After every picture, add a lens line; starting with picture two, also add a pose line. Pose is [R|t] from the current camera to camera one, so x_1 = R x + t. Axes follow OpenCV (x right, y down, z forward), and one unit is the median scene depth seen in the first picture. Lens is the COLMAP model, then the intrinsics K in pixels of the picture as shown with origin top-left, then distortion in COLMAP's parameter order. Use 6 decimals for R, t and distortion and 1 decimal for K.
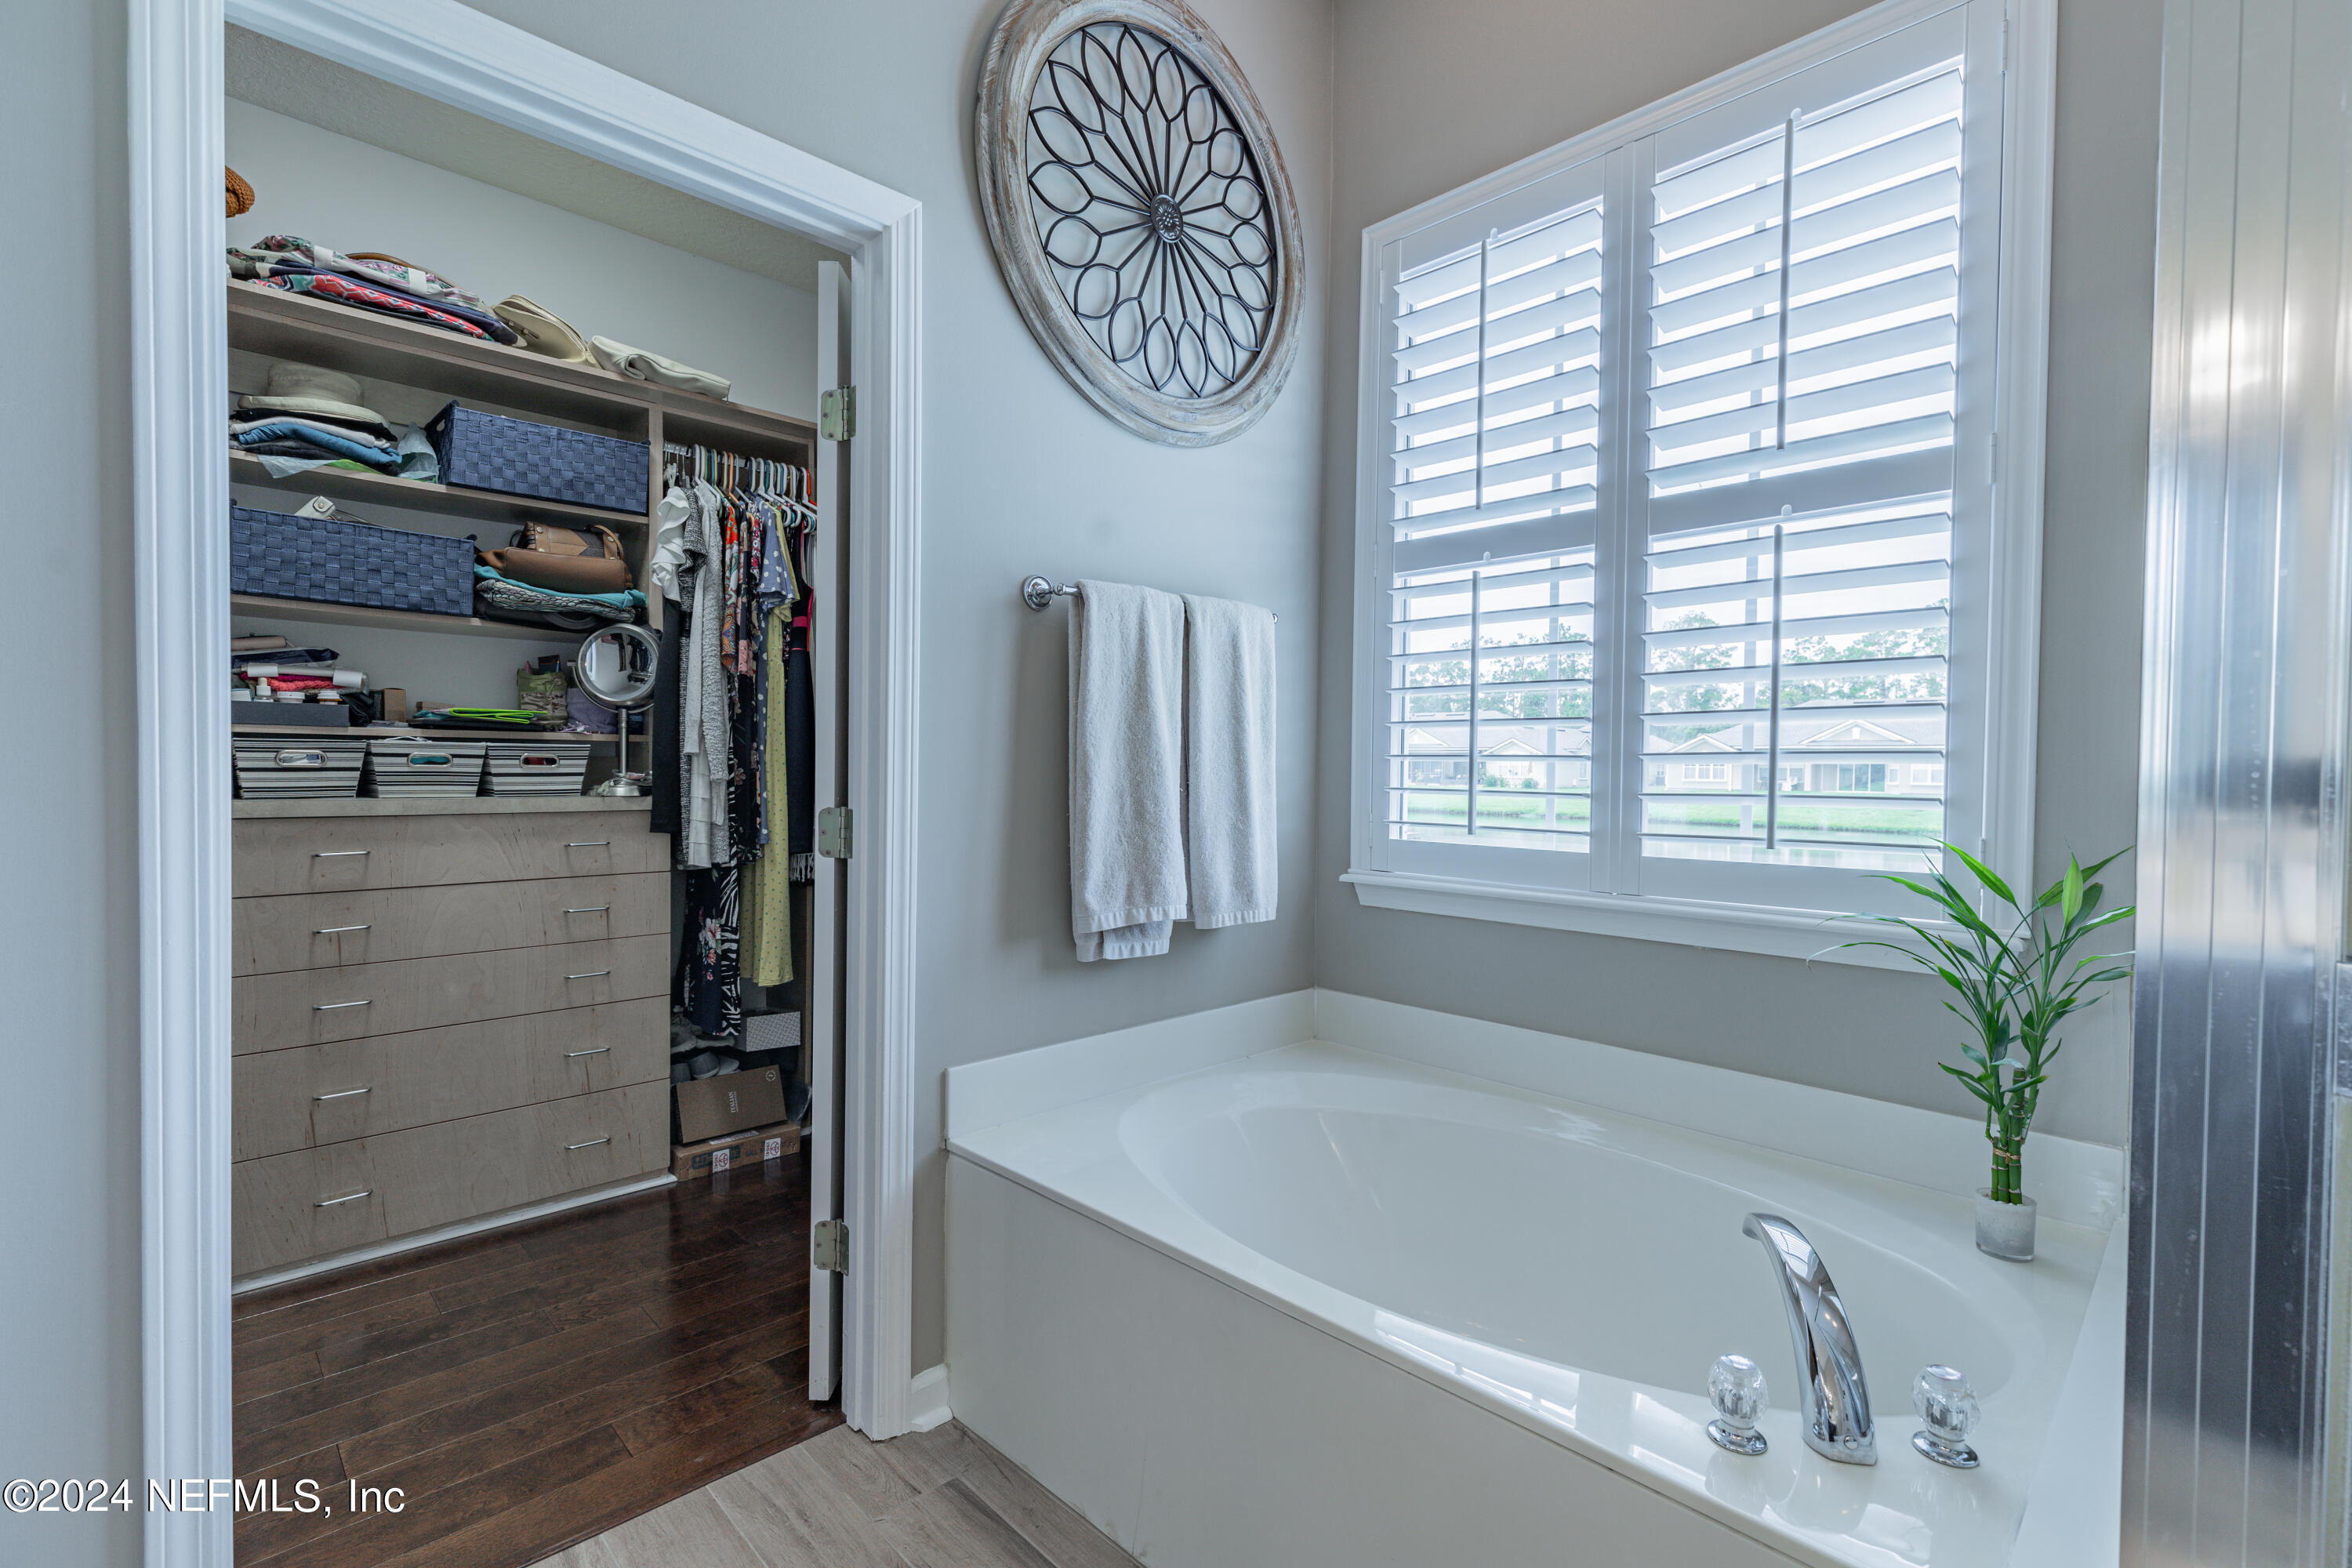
lens RADIAL K [[1050.3, 0, 1160.6], [0, 1050.3, 783.2], [0, 0, 1]] dist [0.008706, -0.001501]
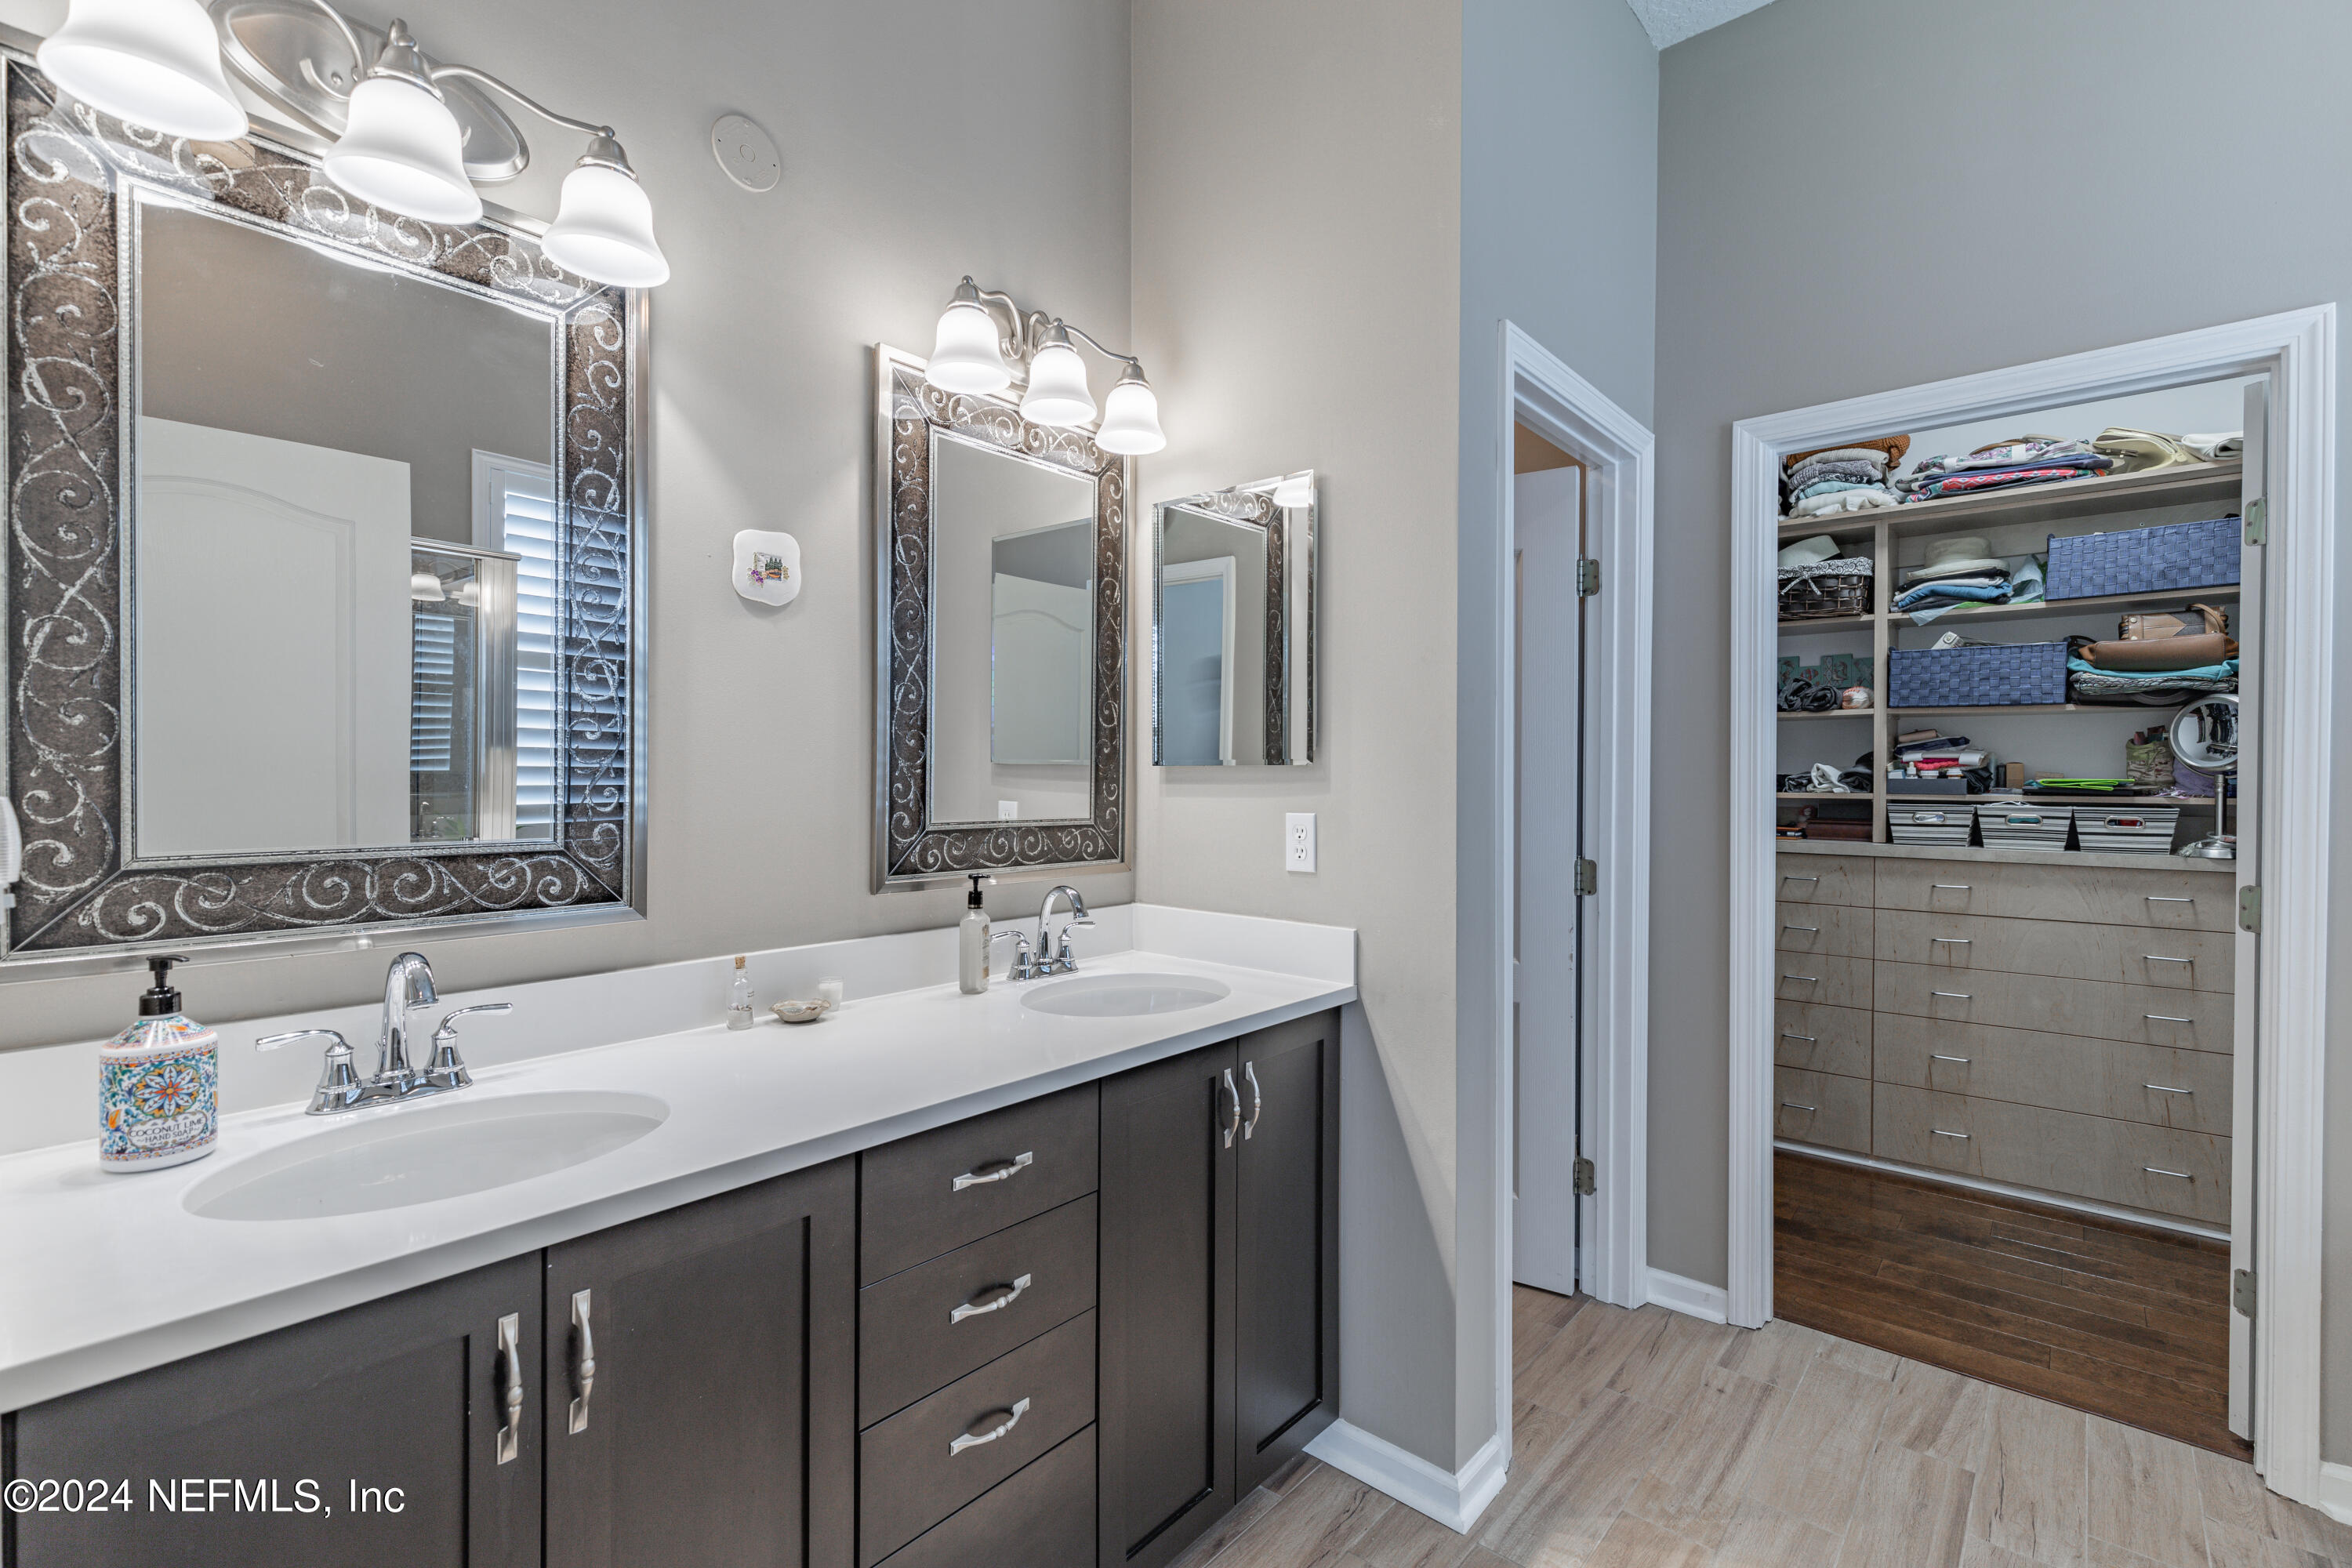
lens RADIAL K [[1050.3, 0, 1200.5], [0, 1050.3, 786.0], [0, 0, 1]] dist [0.008706, -0.001501]
pose [[0.108520, -0.000120, -0.994094, 0.459023], [-0.020686, 0.999783, -0.002379, -0.038524], [0.993879, 0.020822, 0.108494, -0.132406]]
